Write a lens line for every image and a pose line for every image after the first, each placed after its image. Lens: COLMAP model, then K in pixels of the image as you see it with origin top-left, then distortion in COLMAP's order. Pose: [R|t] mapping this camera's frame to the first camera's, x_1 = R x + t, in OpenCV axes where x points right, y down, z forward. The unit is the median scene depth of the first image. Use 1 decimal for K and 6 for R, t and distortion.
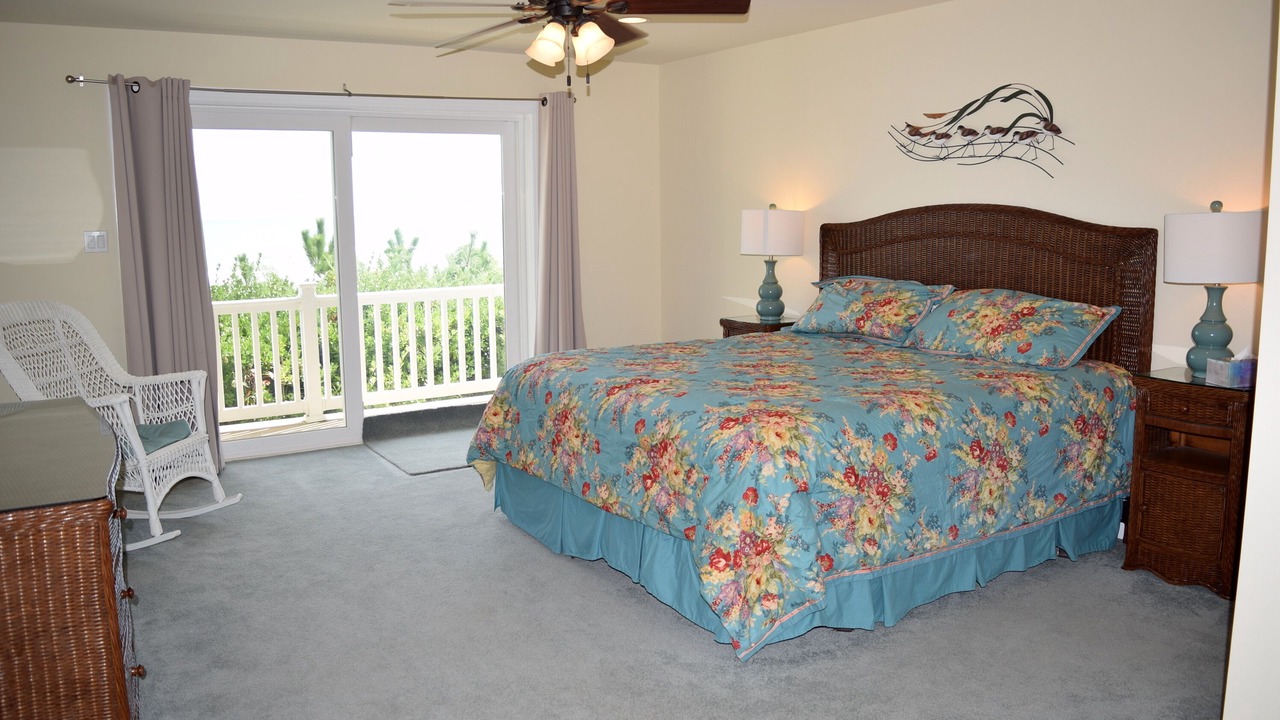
lens RADIAL K [[970.2, 0, 608.9], [0, 970.2, 361.2], [0, 0, 1]] dist [-0.174752, 0.006933]
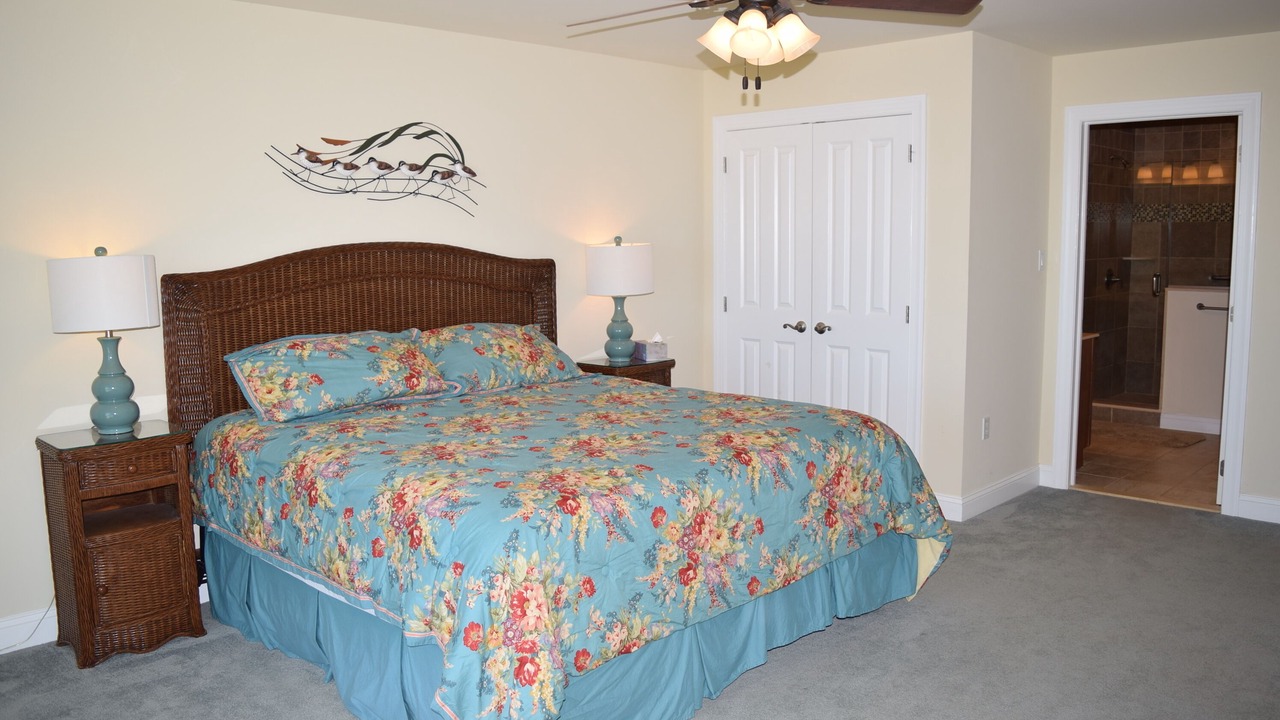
lens RADIAL K [[970.2, 0, 608.9], [0, 970.2, 361.2], [0, 0, 1]] dist [-0.174752, 0.006933]
pose [[-0.243527, -0.094864, 0.965244, -0.625432], [0.164113, 0.976825, 0.137408, -0.151771], [-0.955909, 0.191871, -0.222315, 1.061609]]
